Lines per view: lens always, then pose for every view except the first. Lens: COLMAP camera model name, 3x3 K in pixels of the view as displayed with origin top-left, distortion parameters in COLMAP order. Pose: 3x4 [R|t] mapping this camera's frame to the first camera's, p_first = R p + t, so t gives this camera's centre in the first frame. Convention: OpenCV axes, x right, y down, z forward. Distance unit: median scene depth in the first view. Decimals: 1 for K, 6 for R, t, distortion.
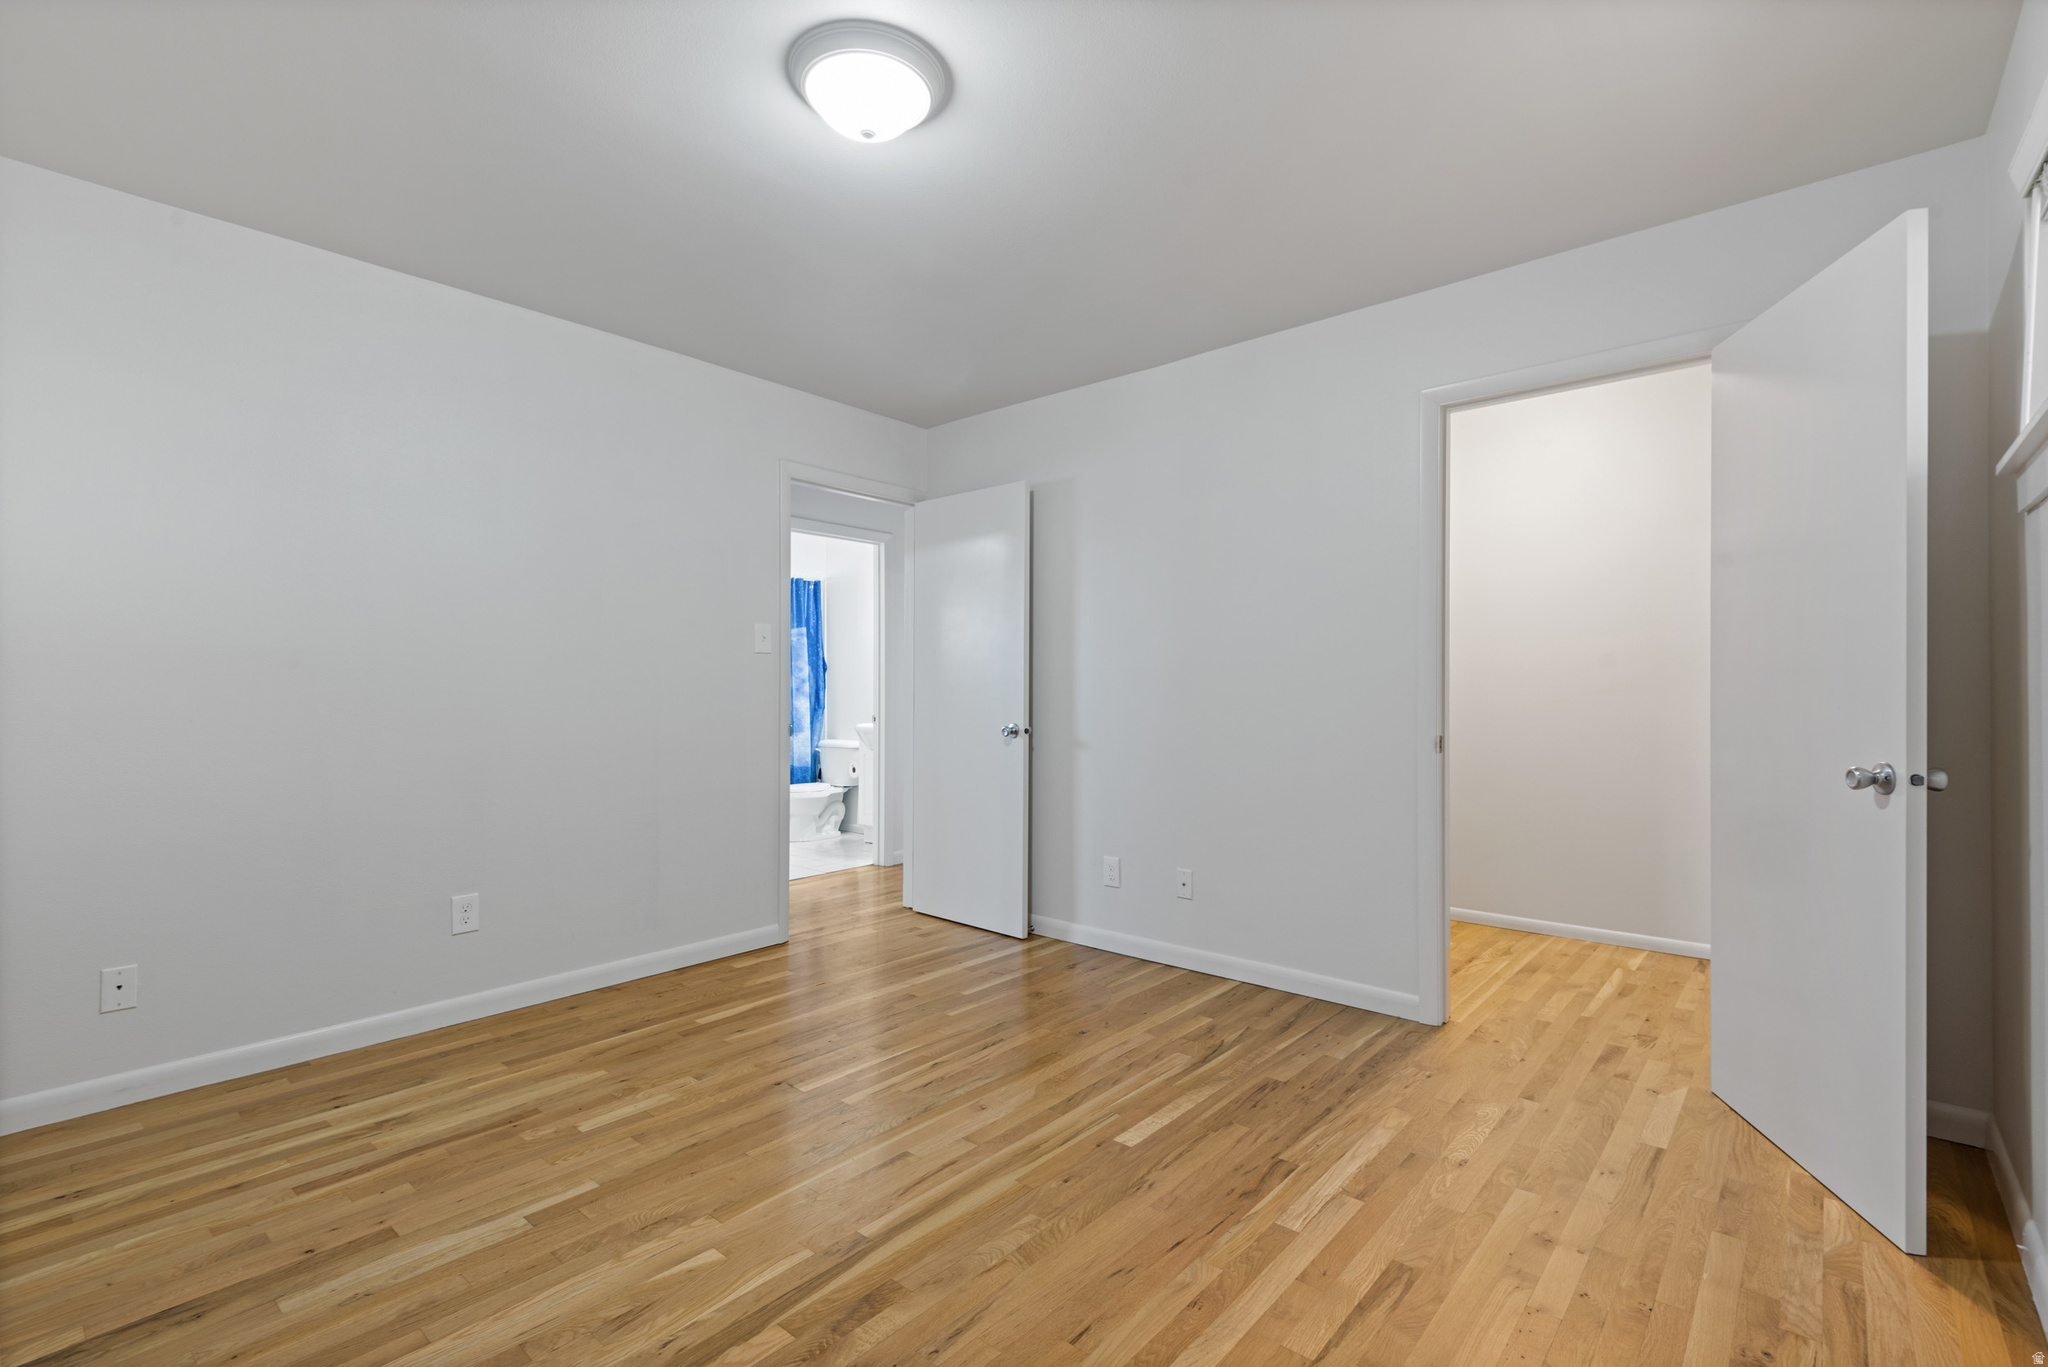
lens RADIAL K [[934.9, 0, 1024.8], [0, 934.9, 675.9], [0, 0, 1]] dist [0.014564, -0.000766]
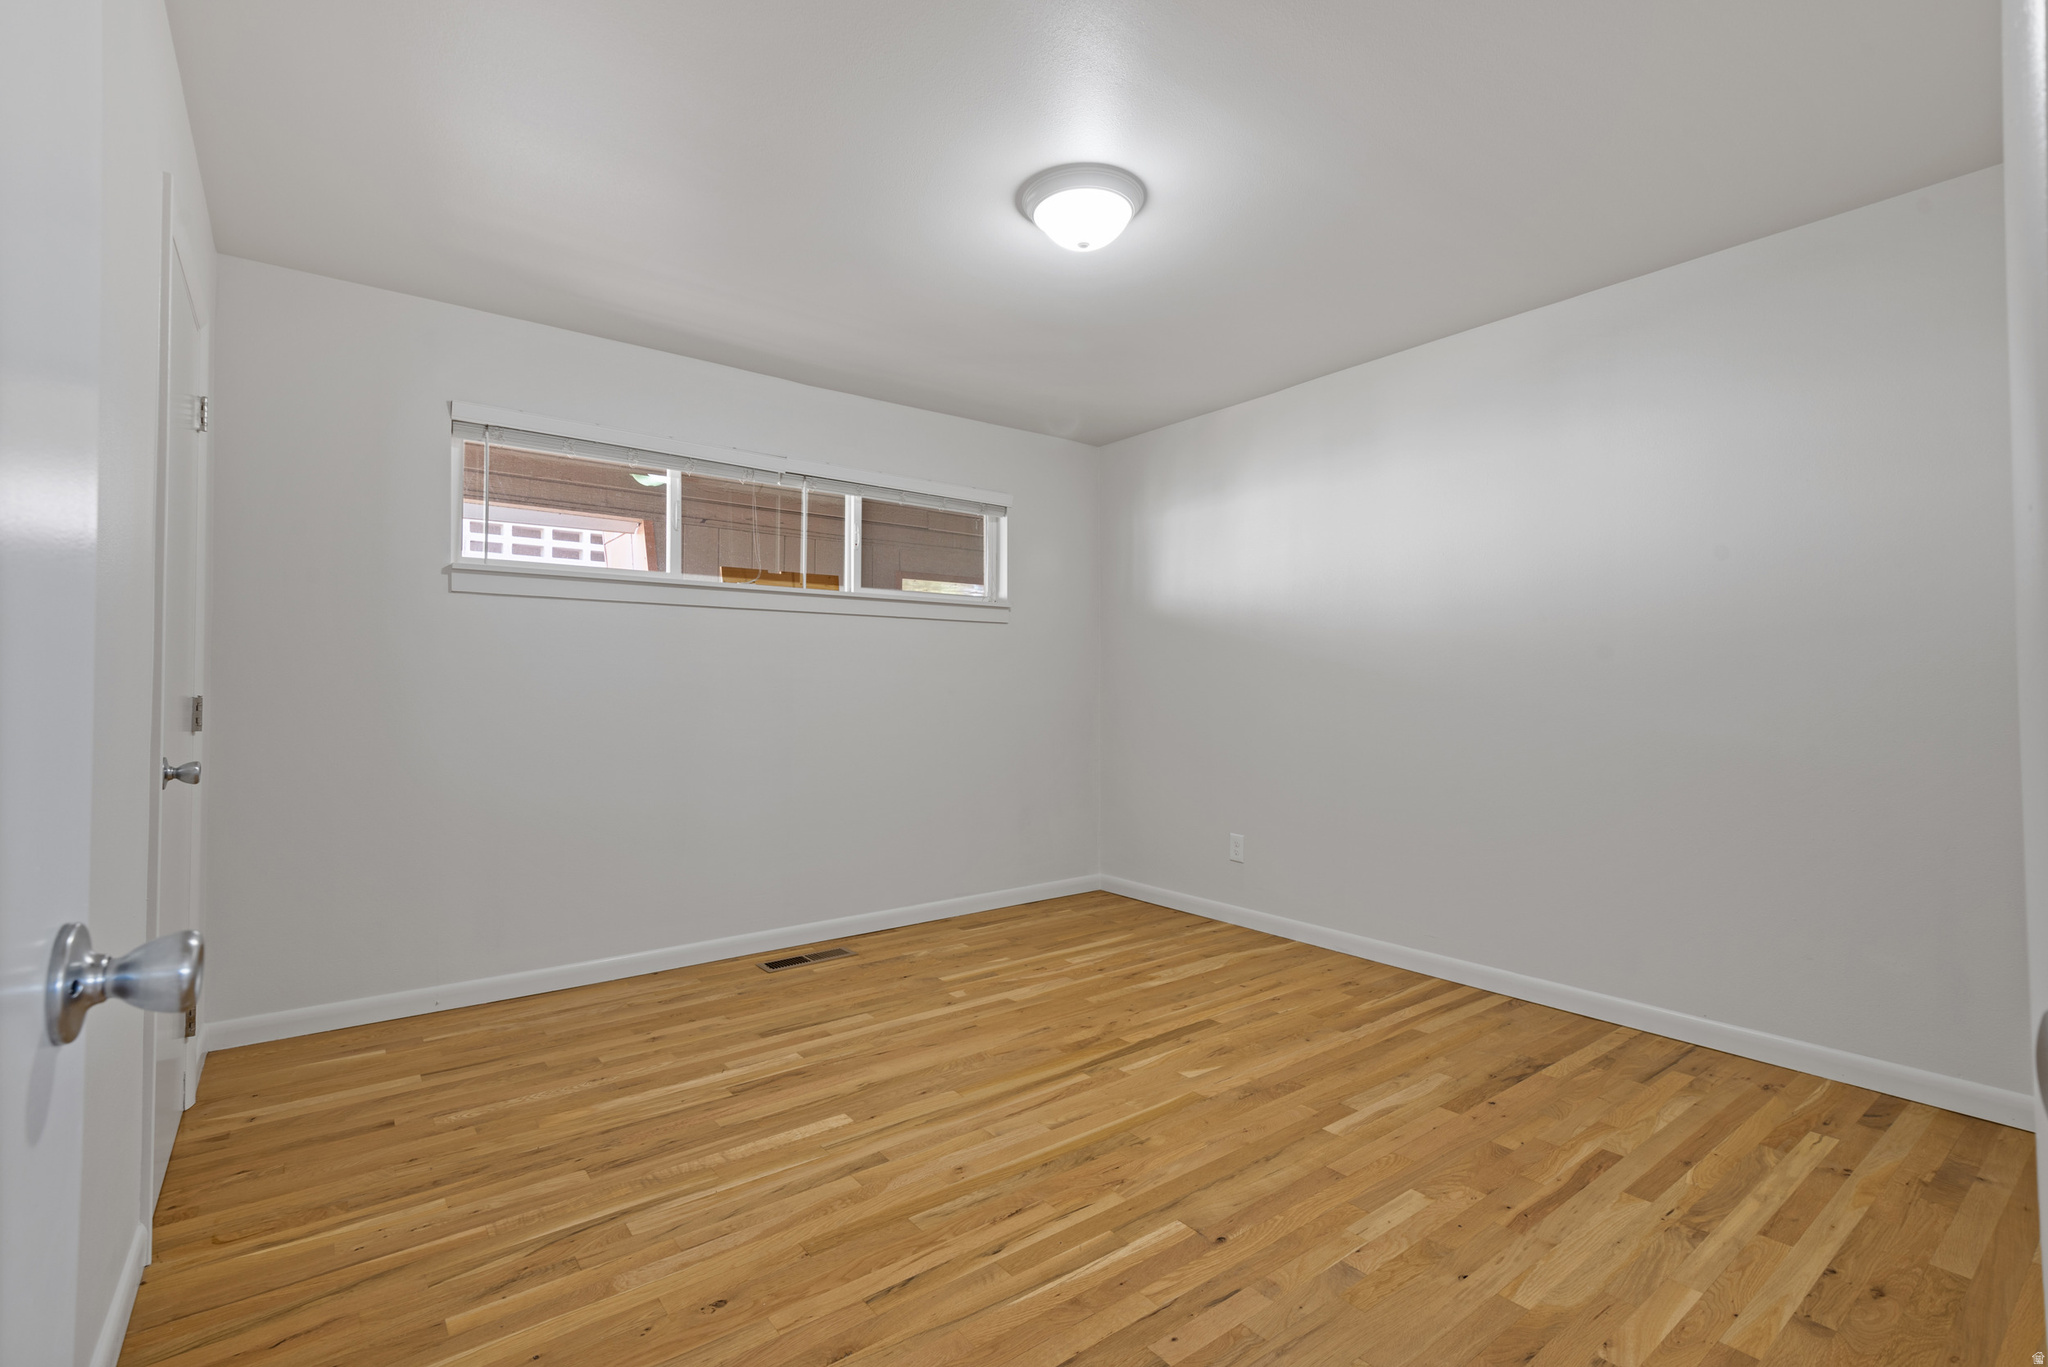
lens RADIAL K [[928.3, 0, 1024.6], [0, 928.3, 648.0], [0, 0, 1]] dist [0.024077, -0.007509]
pose [[-0.980277, 0.008684, 0.197436, -0.295248], [-0.004103, 0.997924, -0.064268, 0.037908], [-0.197584, -0.063811, -0.978207, 1.980874]]
